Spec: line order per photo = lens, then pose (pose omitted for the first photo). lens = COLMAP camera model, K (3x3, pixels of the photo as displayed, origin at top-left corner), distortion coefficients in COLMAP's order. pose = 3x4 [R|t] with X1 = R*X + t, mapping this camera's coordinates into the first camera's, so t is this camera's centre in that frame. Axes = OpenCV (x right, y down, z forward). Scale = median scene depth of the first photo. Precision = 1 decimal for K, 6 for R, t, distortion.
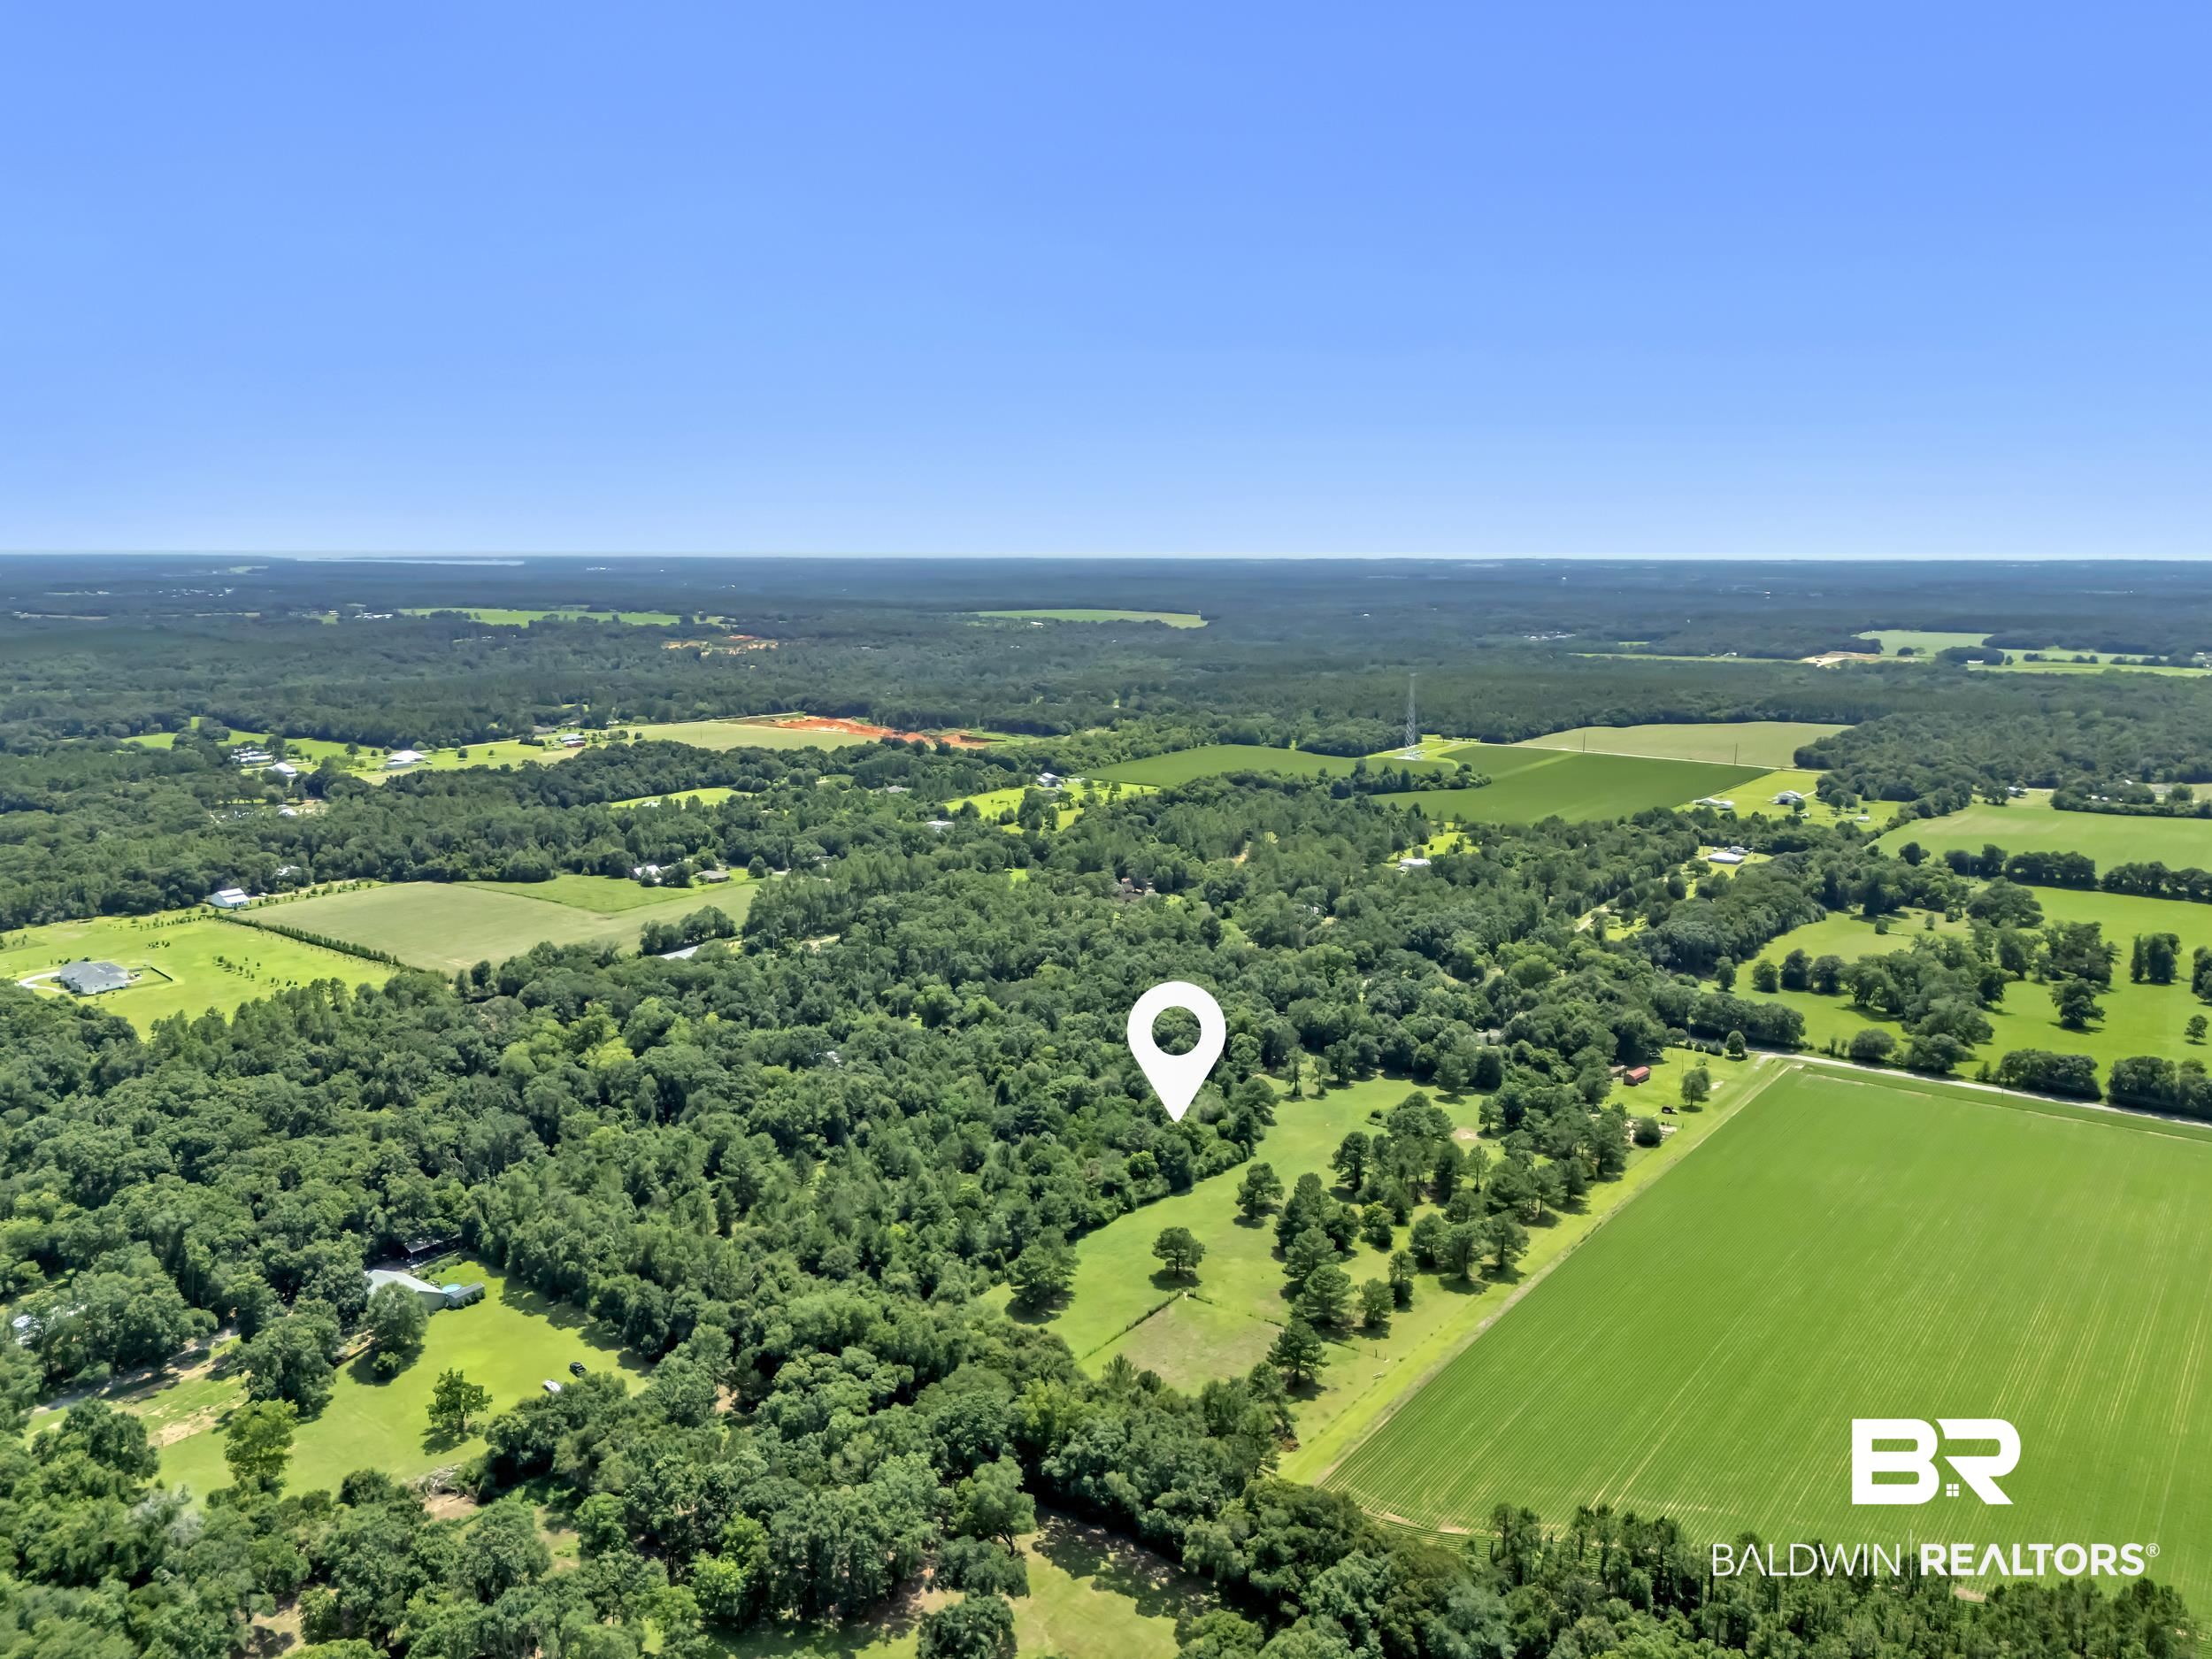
lens RADIAL K [[1653.4, 0, 1116.6], [0, 1653.4, 832.4], [0, 0, 1]] dist [0.081055, -0.080751]
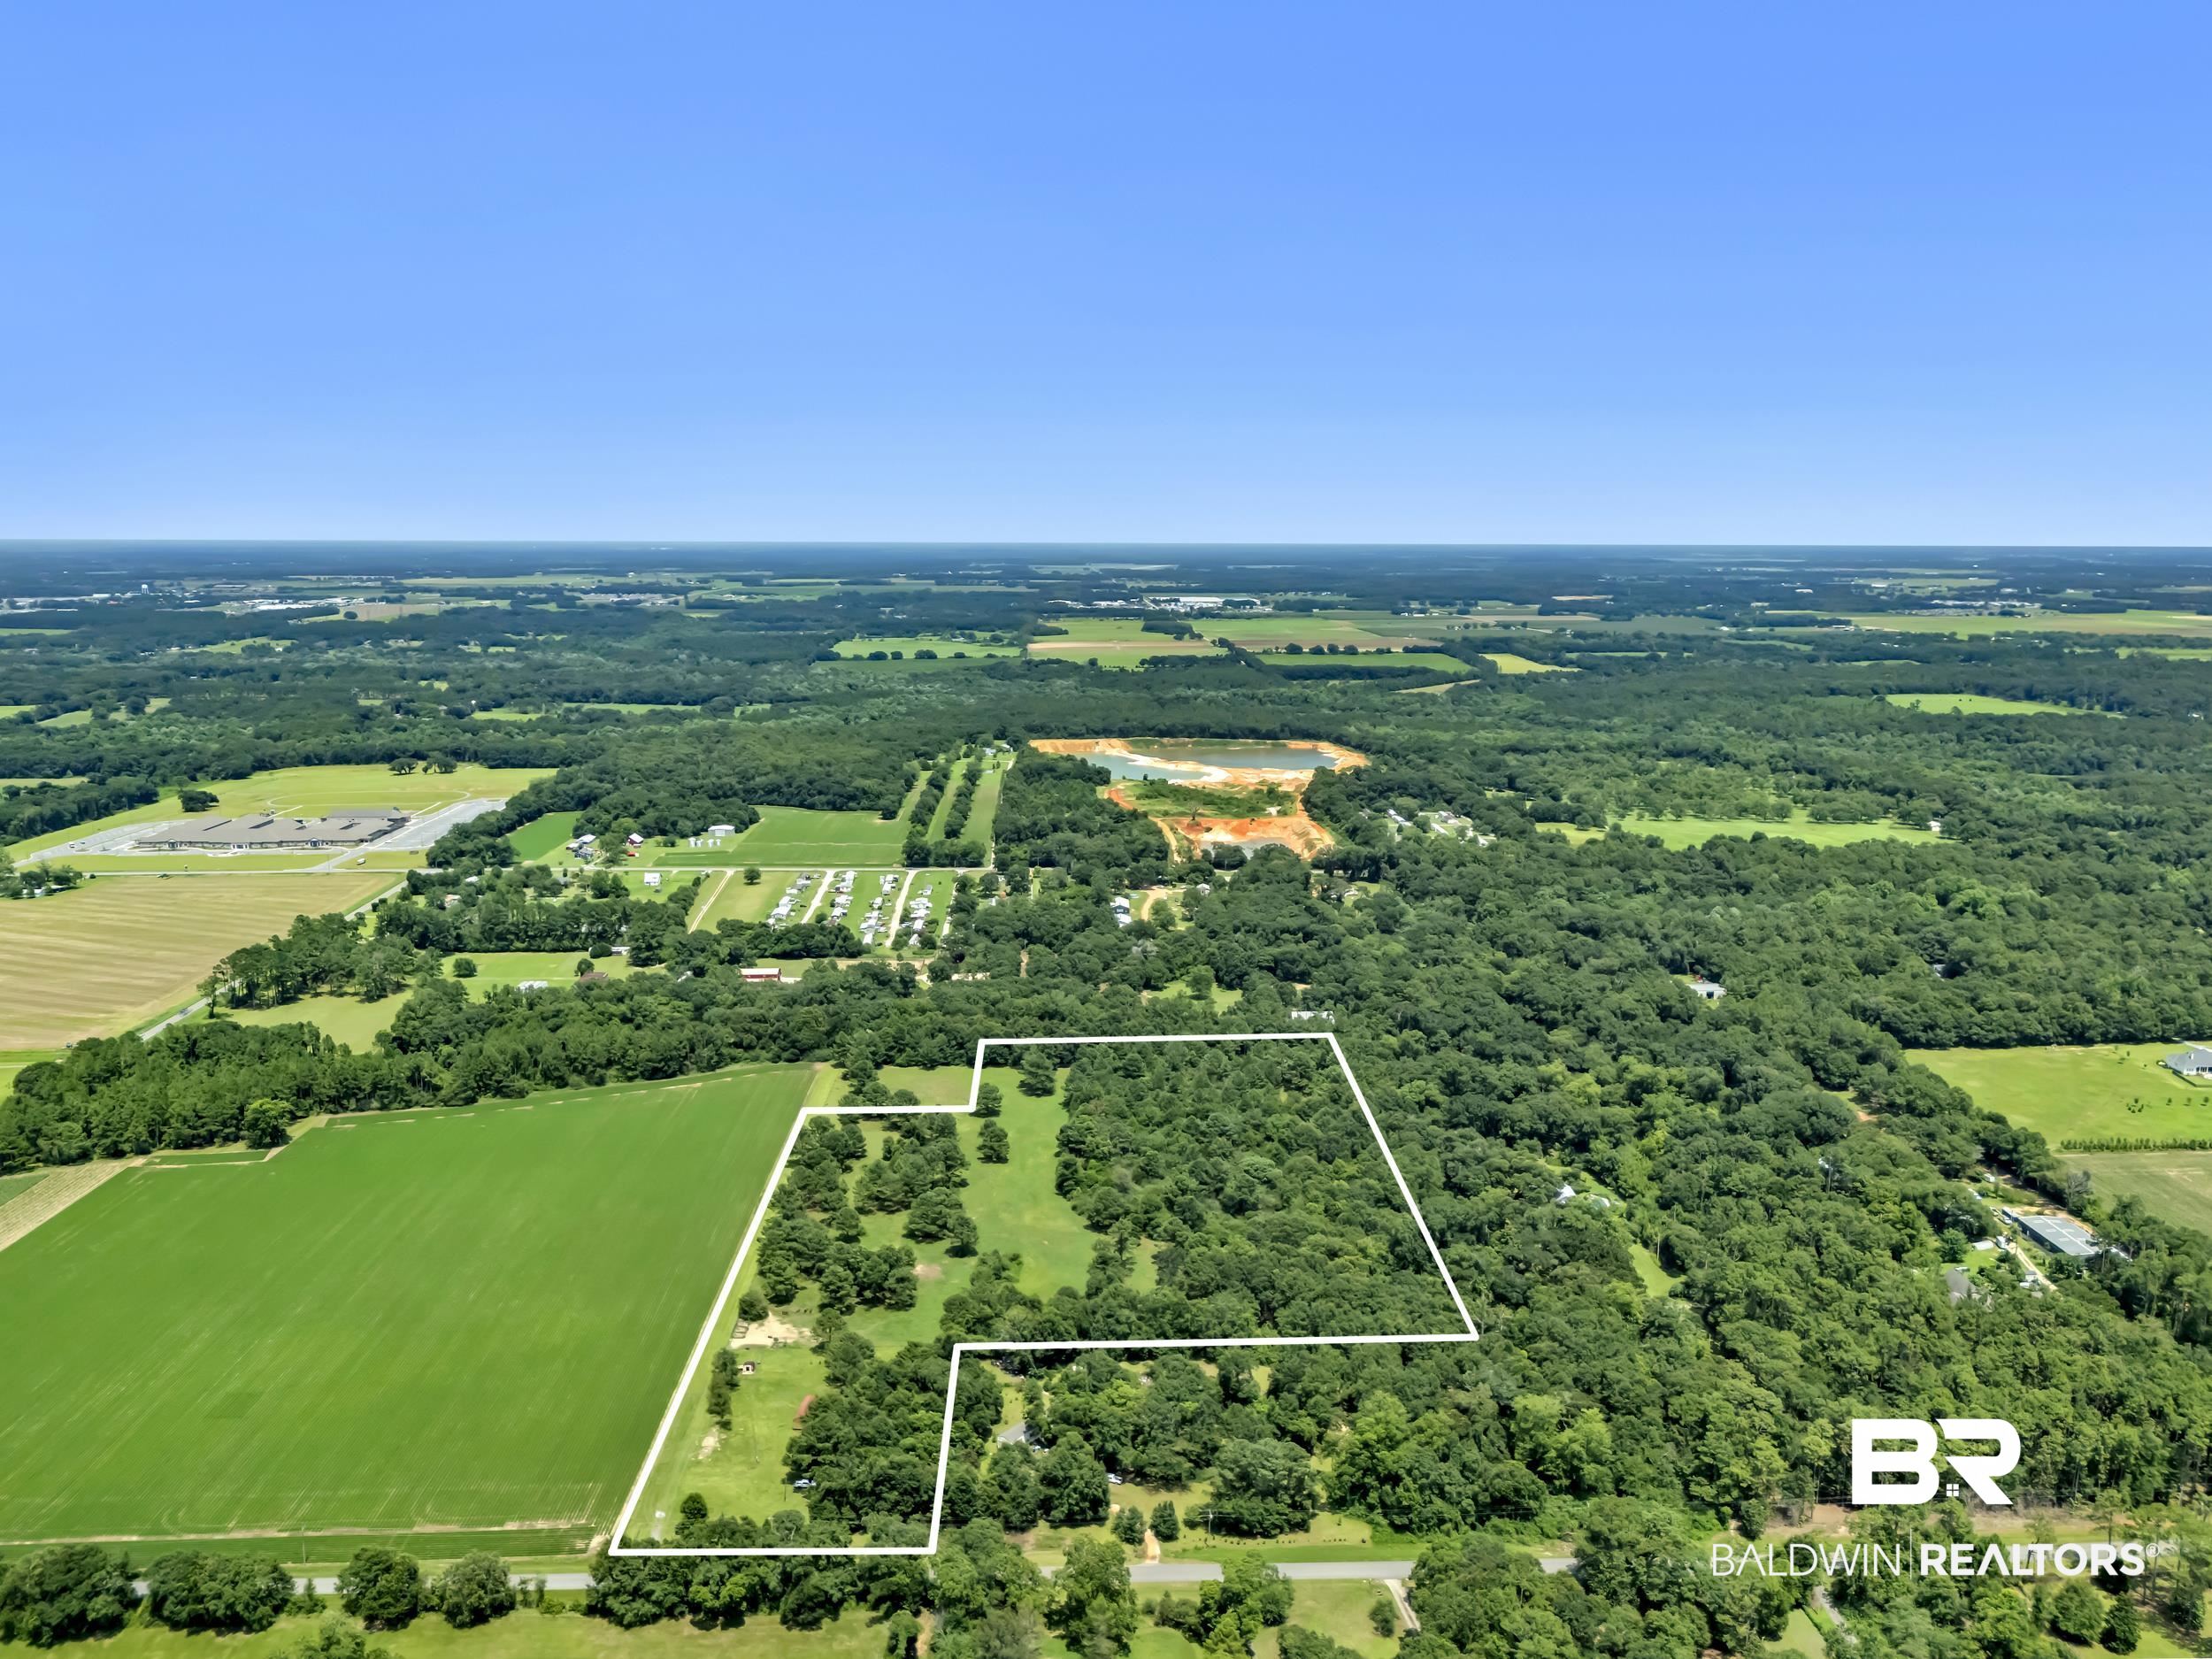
lens RADIAL K [[1653.4, 0, 1116.6], [0, 1653.4, 832.4], [0, 0, 1]] dist [0.081055, -0.080751]
pose [[-0.782055, 0.110829, -0.613276, 0.587613], [-0.111644, 0.943226, 0.312826, -0.326926], [0.613128, 0.313116, -0.725281, 1.437529]]
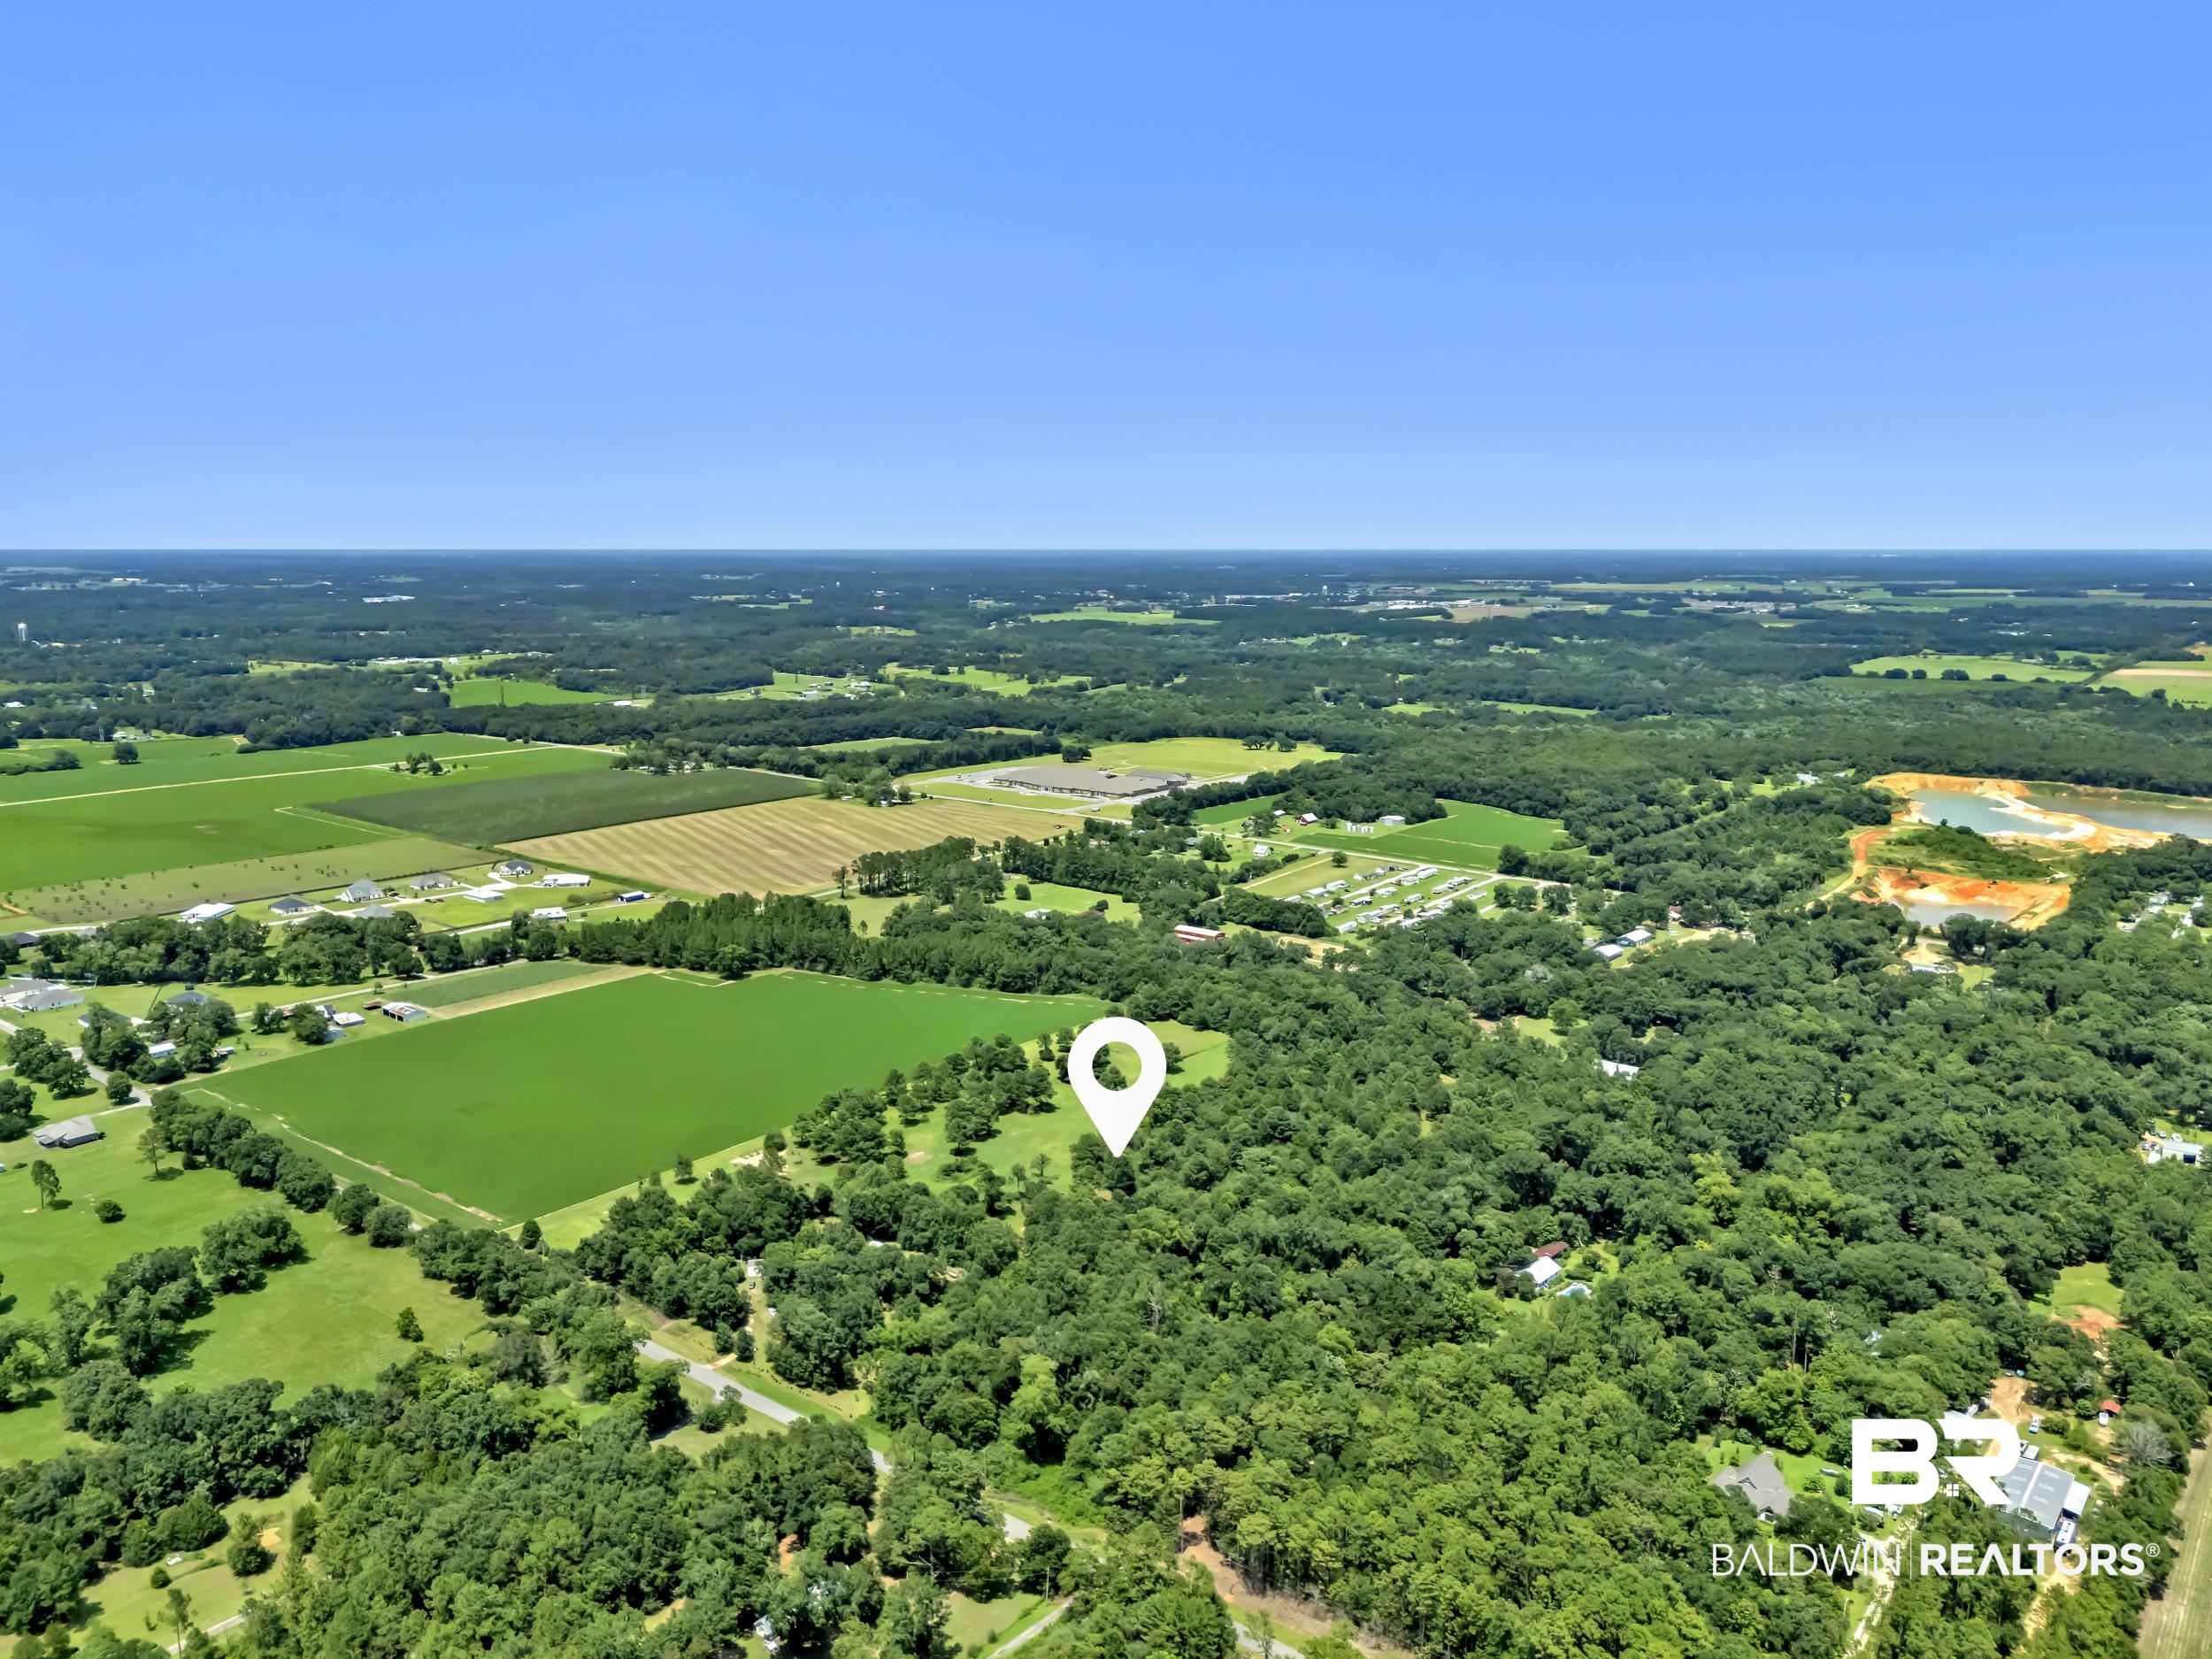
lens RADIAL K [[1677.8, 0, 1110.1], [0, 1677.8, 744.4], [0, 0, 1]] dist [0.092311, -0.087786]
pose [[-0.998894, -0.006289, 0.046604, 0.012588], [0.007861, 0.954743, 0.297330, -0.387062], [-0.046364, 0.297367, -0.953637, 1.735252]]
